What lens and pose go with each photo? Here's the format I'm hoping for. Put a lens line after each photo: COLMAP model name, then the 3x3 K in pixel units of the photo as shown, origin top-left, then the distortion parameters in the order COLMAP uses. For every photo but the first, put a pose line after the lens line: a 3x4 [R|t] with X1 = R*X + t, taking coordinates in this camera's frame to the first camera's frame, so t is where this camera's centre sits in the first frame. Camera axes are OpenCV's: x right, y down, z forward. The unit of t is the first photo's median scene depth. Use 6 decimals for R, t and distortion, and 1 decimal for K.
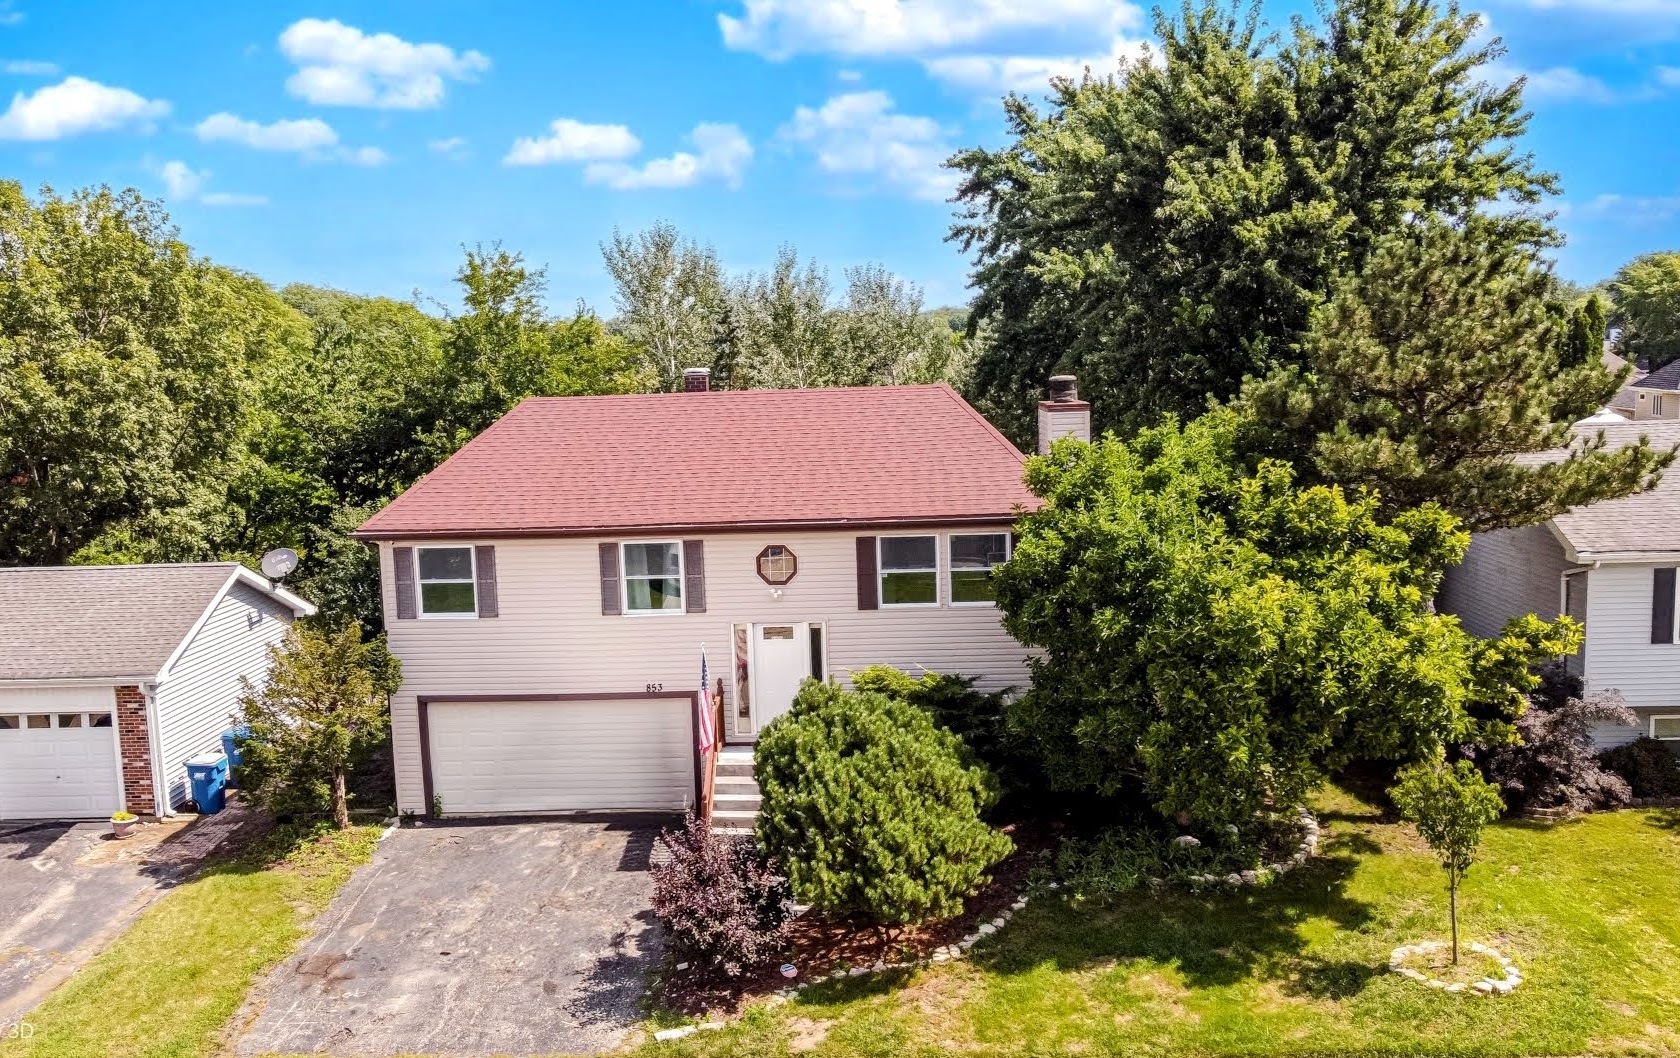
lens RADIAL K [[1441.8, 0, 804.5], [0, 1441.8, 536.6], [0, 0, 1]] dist [0.013338, 0.007183]
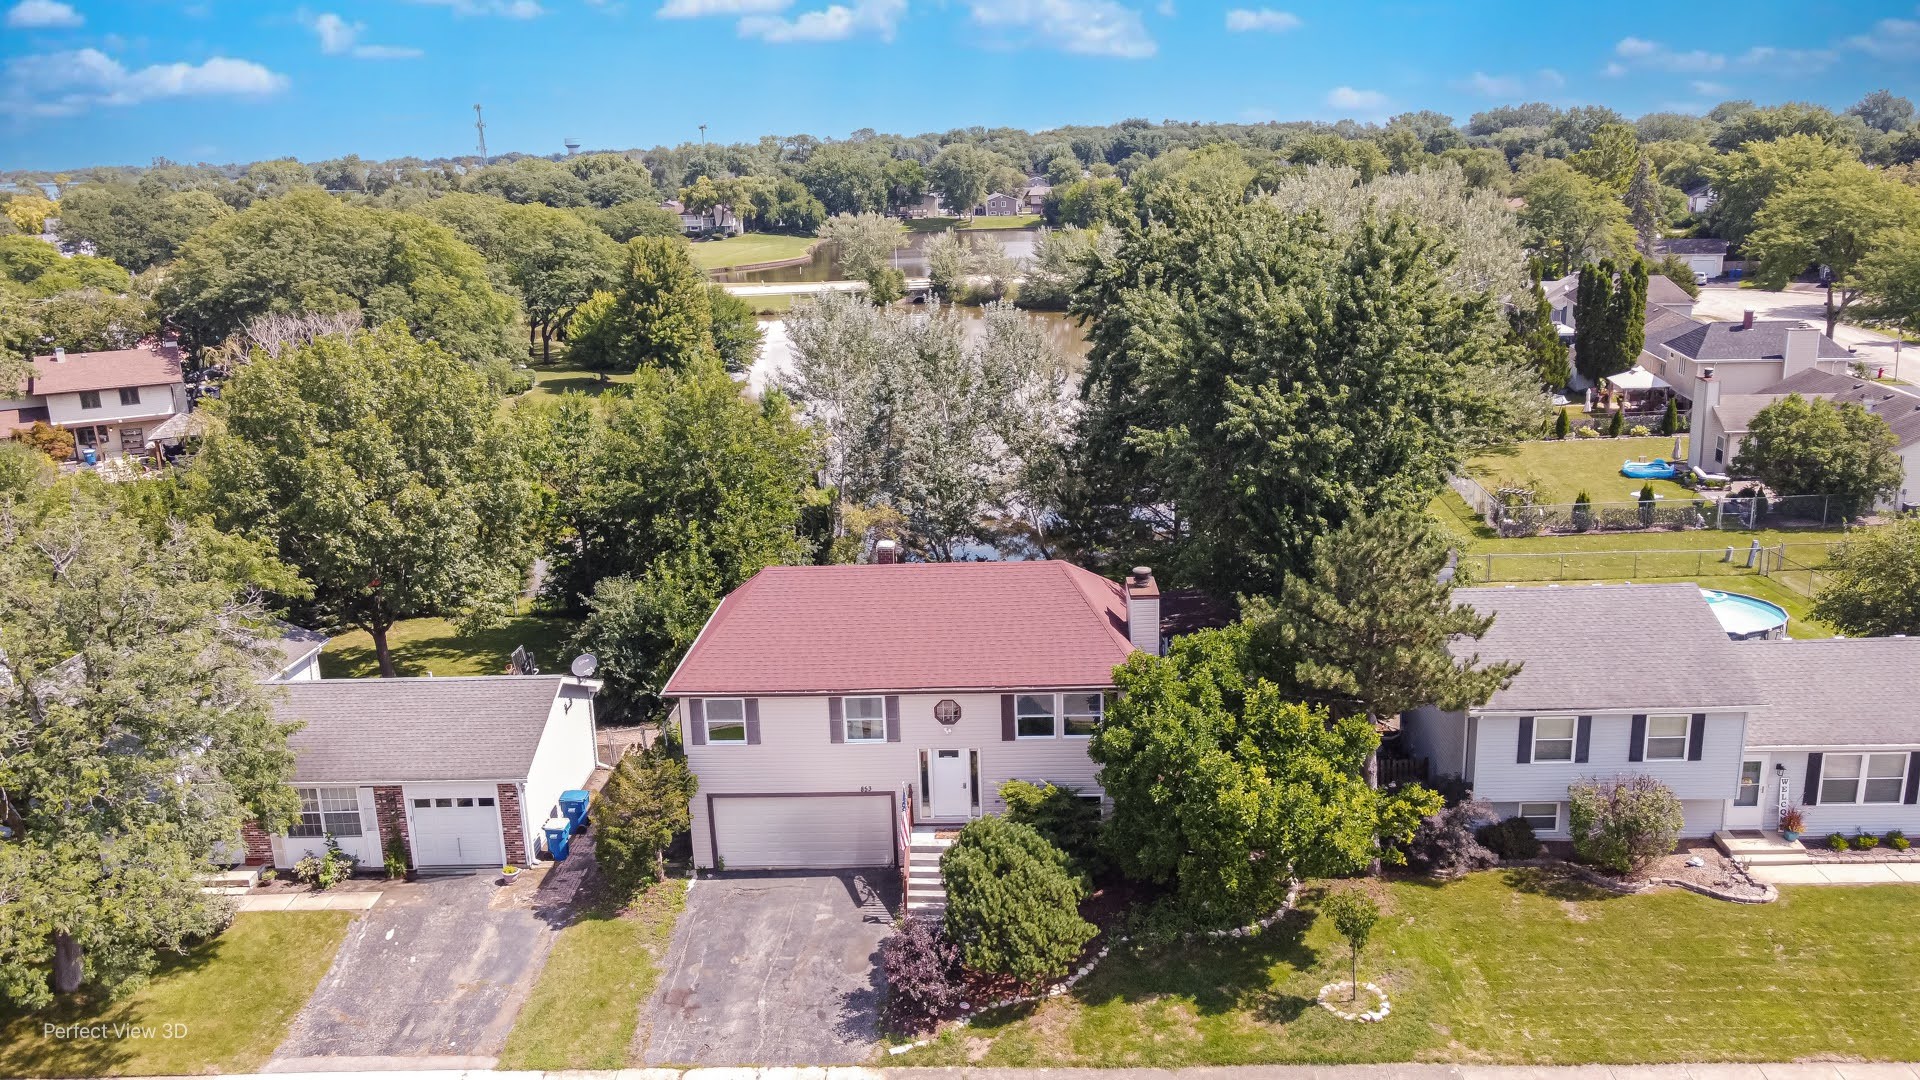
lens RADIAL K [[1427.6, 0, 958.0], [0, 1427.6, 542.5], [0, 0, 1]] dist [0.003799, 0.019613]
pose [[0.999765, -0.006545, 0.020679, -0.043218], [0.003735, 0.991094, 0.133112, -0.397900], [-0.021366, -0.133003, 0.990885, -0.505050]]
